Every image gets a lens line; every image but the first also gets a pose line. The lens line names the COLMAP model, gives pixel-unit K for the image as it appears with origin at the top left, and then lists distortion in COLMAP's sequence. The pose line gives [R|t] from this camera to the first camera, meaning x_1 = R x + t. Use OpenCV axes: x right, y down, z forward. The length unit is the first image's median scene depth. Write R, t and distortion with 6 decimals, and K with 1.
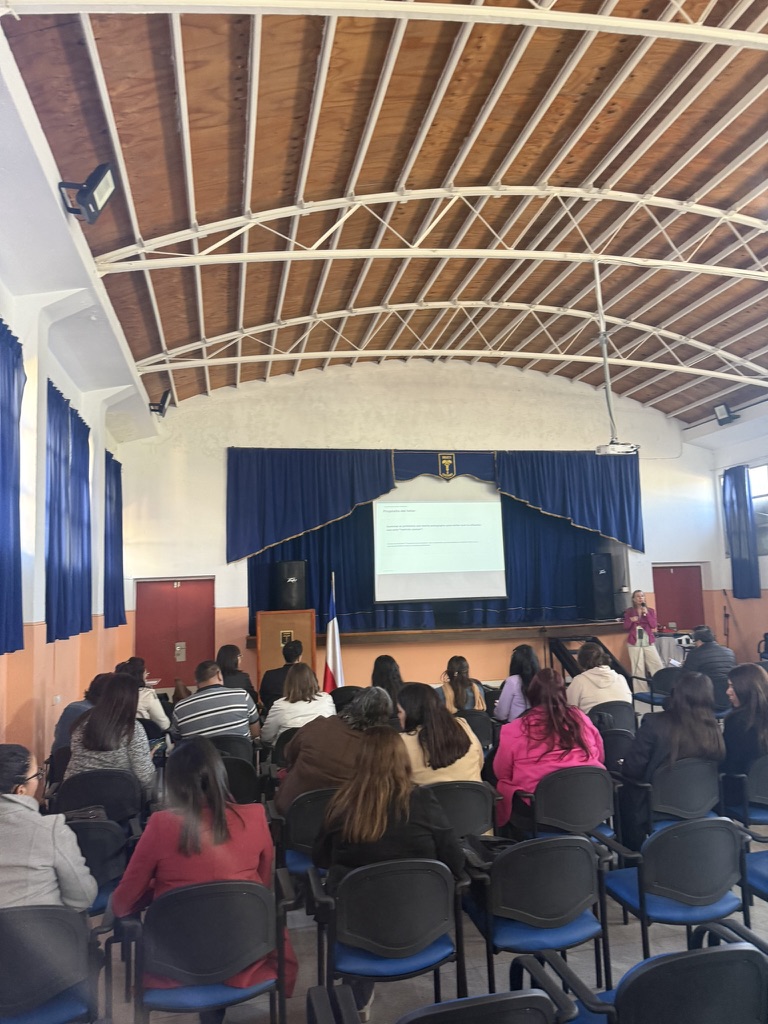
lens RADIAL K [[724.6, 0, 384.0], [0, 724.6, 512.0], [0, 0, 1]] dist [0.029561, -0.064149]
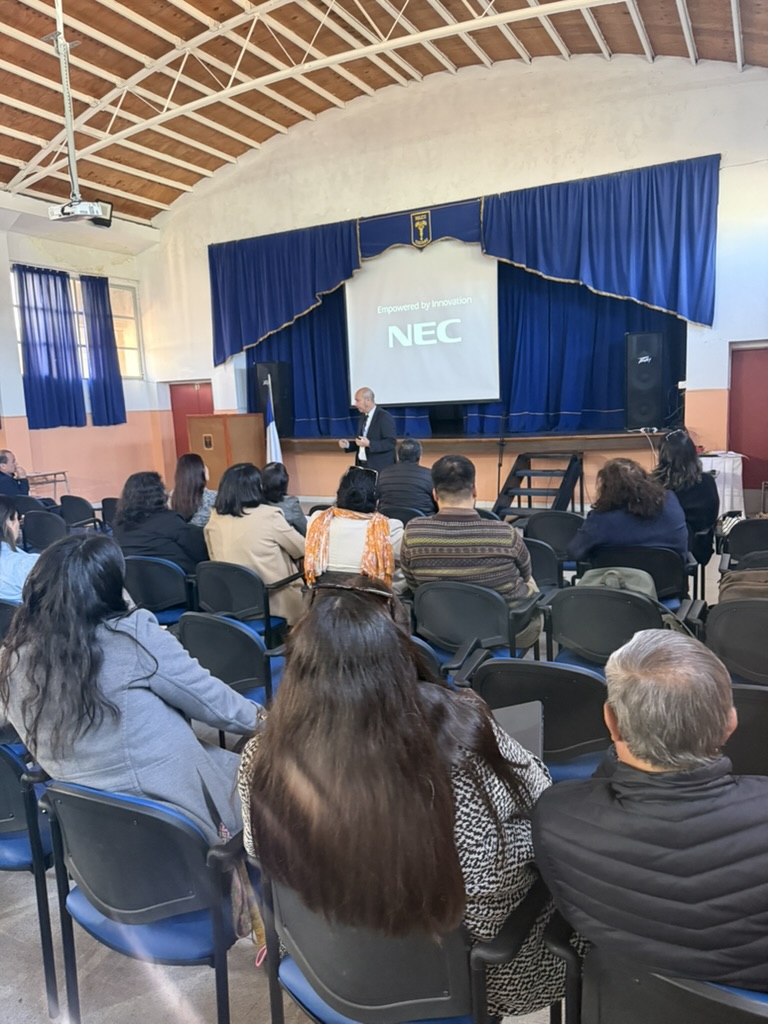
lens RADIAL K [[724.6, 0, 384.0], [0, 724.6, 512.0], [0, 0, 1]] dist [0.029561, -0.064149]
pose [[0.768599, 0.098143, -0.632158, 0.581577], [0.090883, 0.961389, 0.259754, 0.022001], [0.633242, -0.257099, 0.730003, 0.326484]]
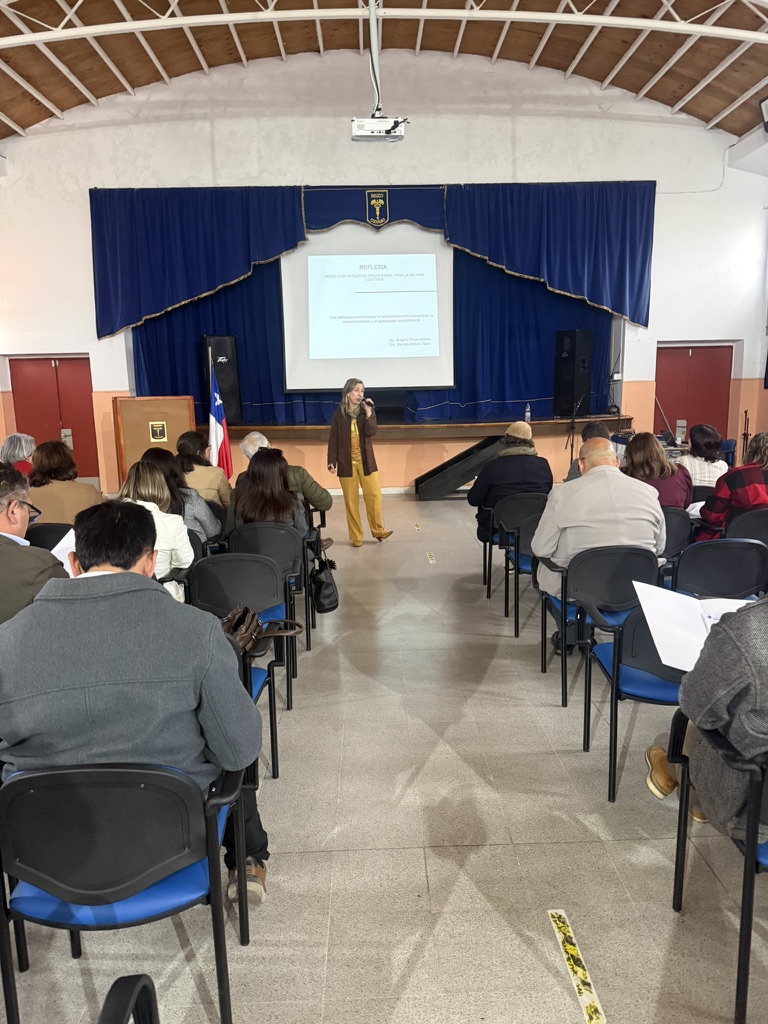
lens RADIAL K [[724.6, 0, 384.0], [0, 724.6, 512.0], [0, 0, 1]] dist [0.029561, -0.064149]
pose [[0.983654, 0.045207, -0.174304, 0.240565], [0.007399, 0.957010, 0.289960, 0.019912], [0.179919, -0.286510, 0.941032, 0.198818]]
